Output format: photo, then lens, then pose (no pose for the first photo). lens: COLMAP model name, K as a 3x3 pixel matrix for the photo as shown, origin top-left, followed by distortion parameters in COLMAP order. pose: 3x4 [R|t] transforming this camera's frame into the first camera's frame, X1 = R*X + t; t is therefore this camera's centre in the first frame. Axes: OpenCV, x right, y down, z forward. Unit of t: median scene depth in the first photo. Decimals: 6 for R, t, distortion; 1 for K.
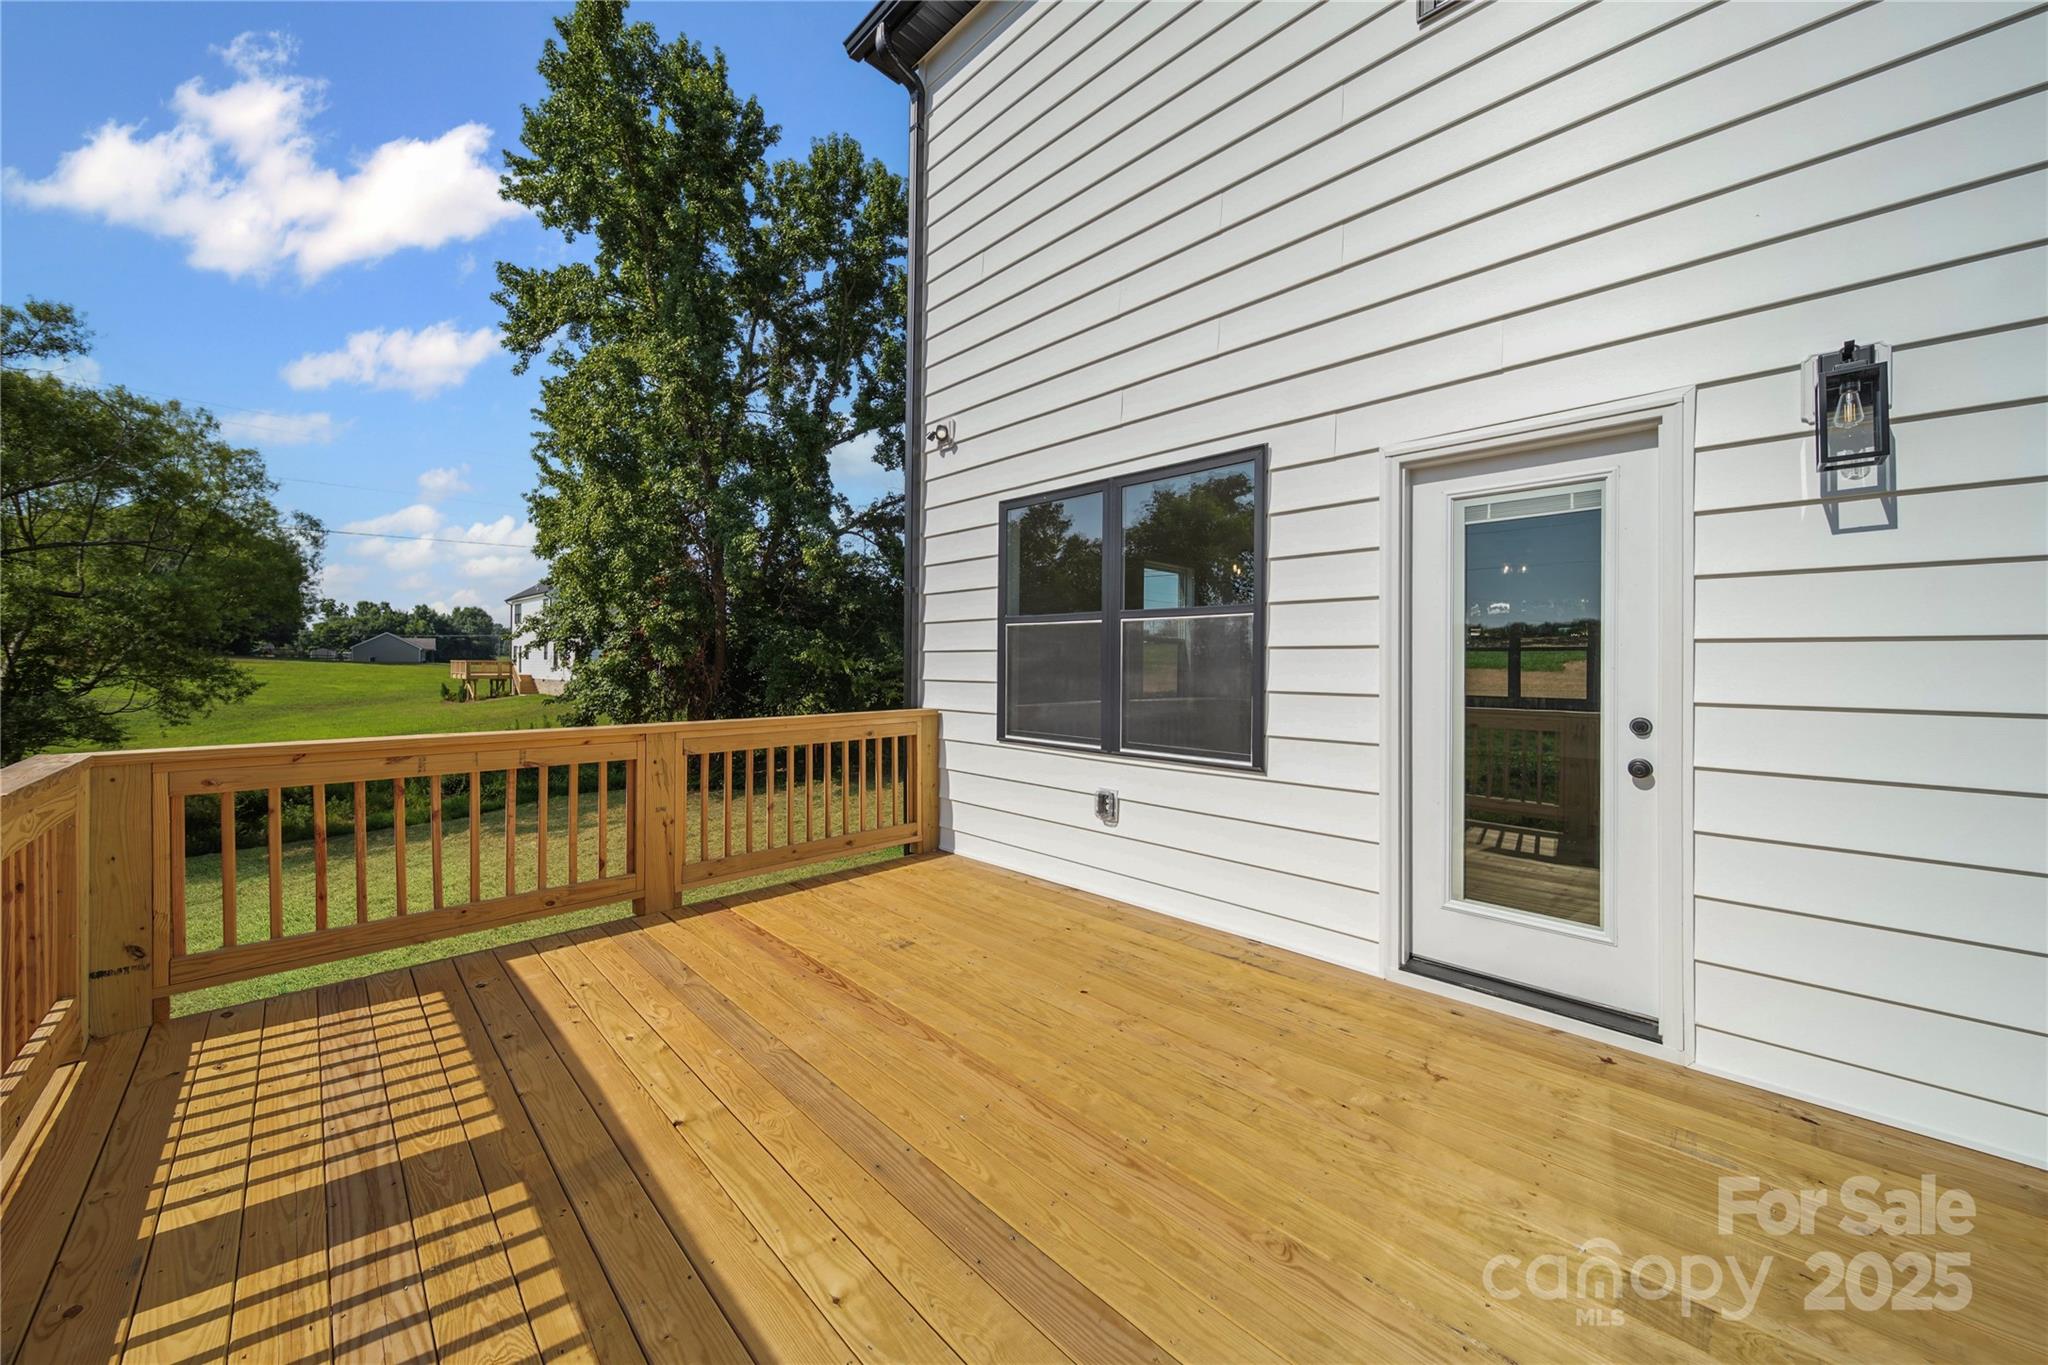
lens RADIAL K [[732.1, 0, 1031.5], [0, 732.1, 688.6], [0, 0, 1]] dist [-0.000538, -0.001575]
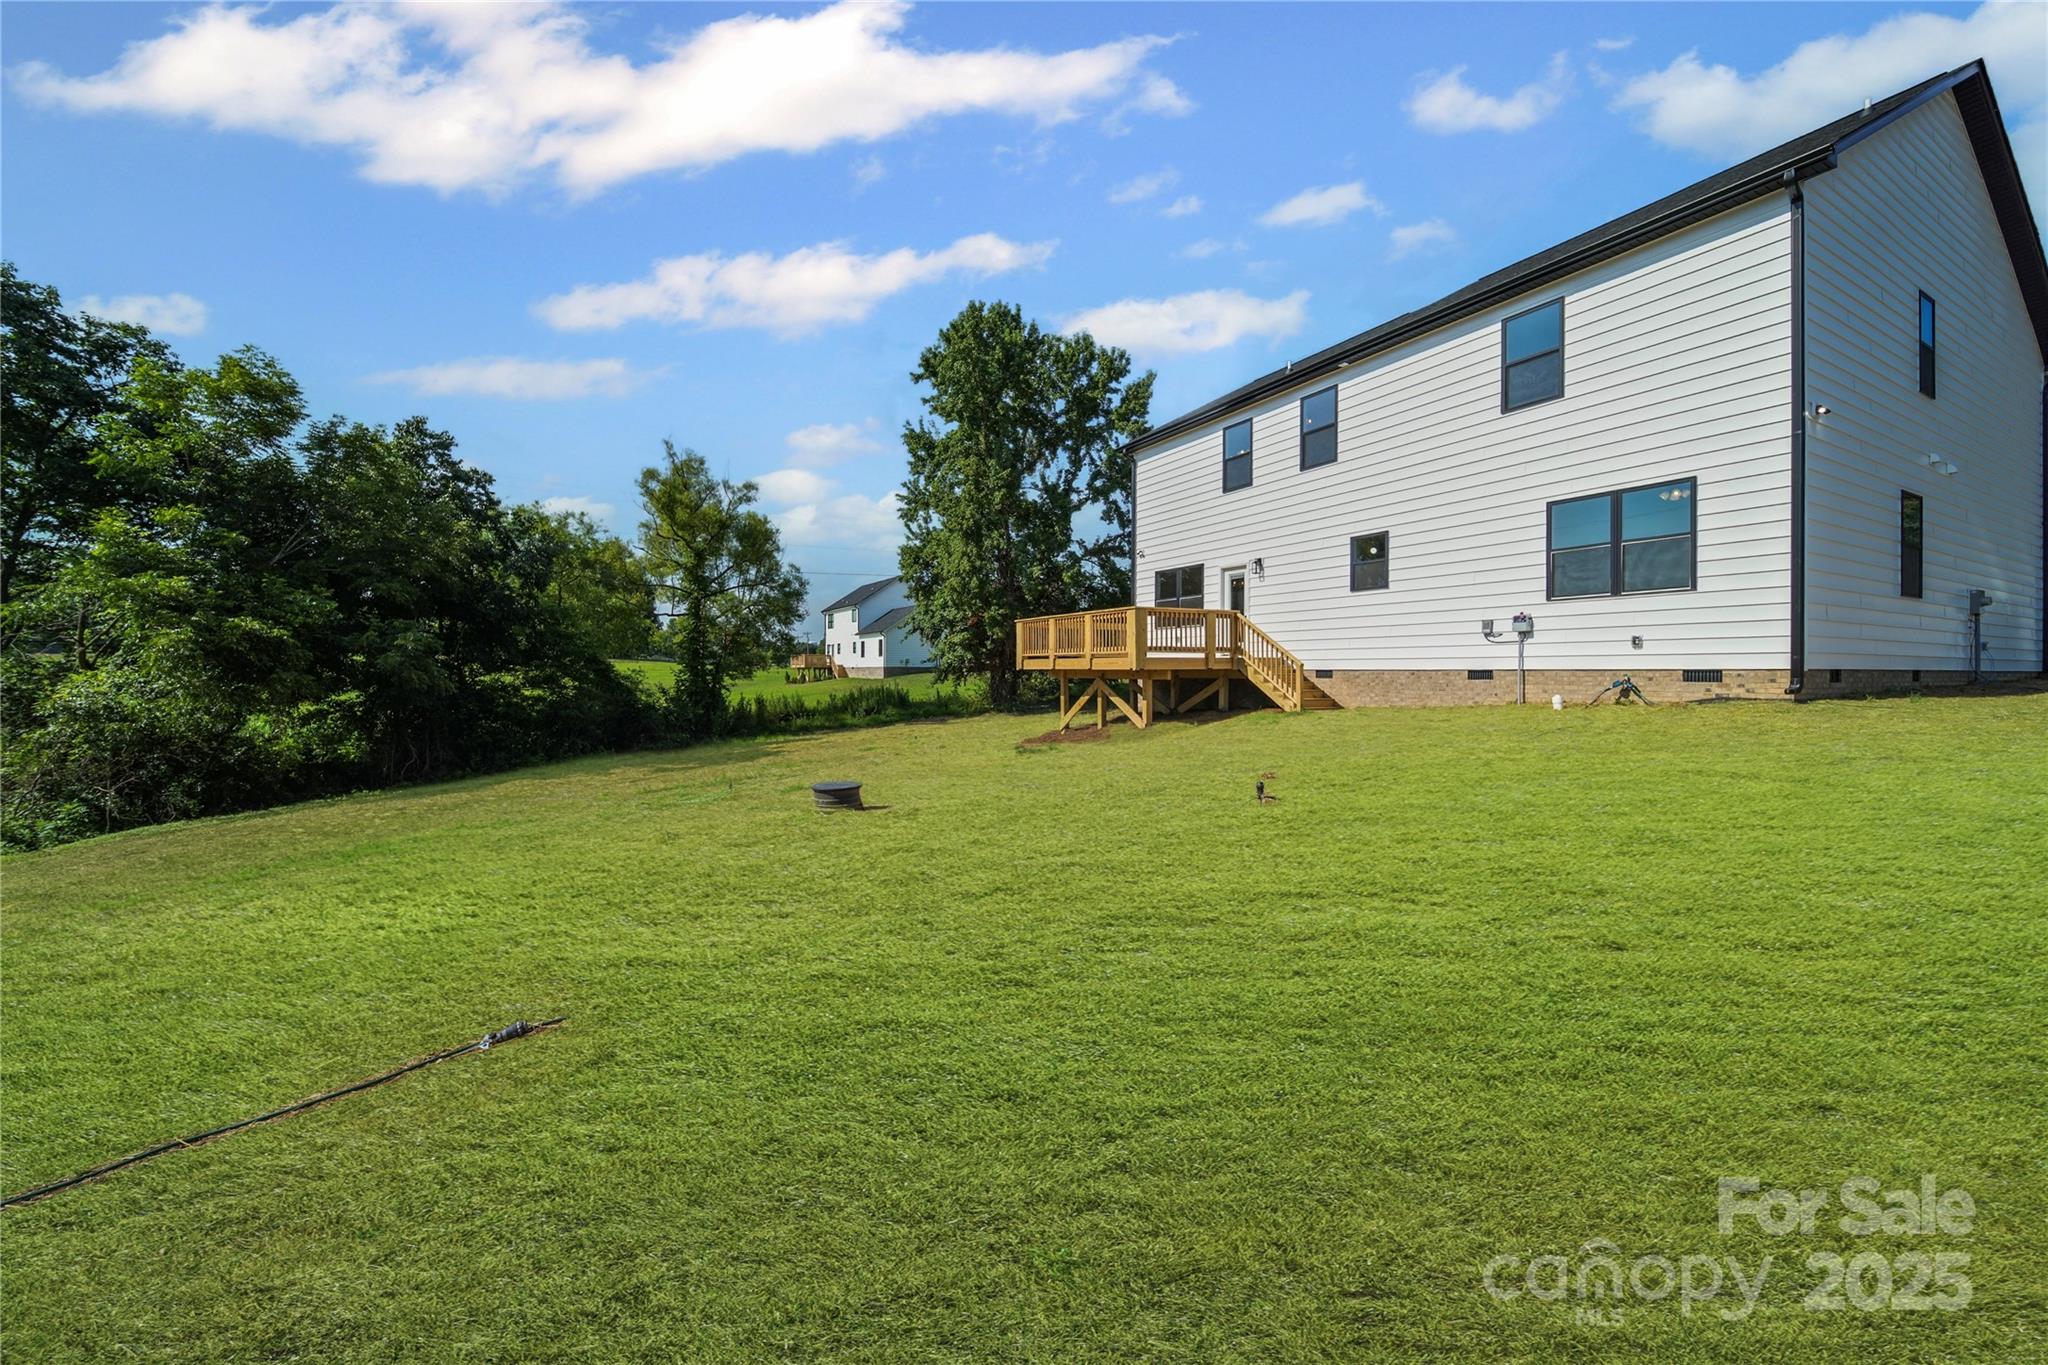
lens RADIAL K [[732.1, 0, 1031.5], [0, 732.1, 688.6], [0, 0, 1]] dist [-0.000538, -0.001575]
pose [[0.963671, -0.001173, -0.267090, 0.085507], [0.000066, 0.999991, -0.004151, 0.092810], [0.267093, 0.003983, 0.963663, -0.695491]]
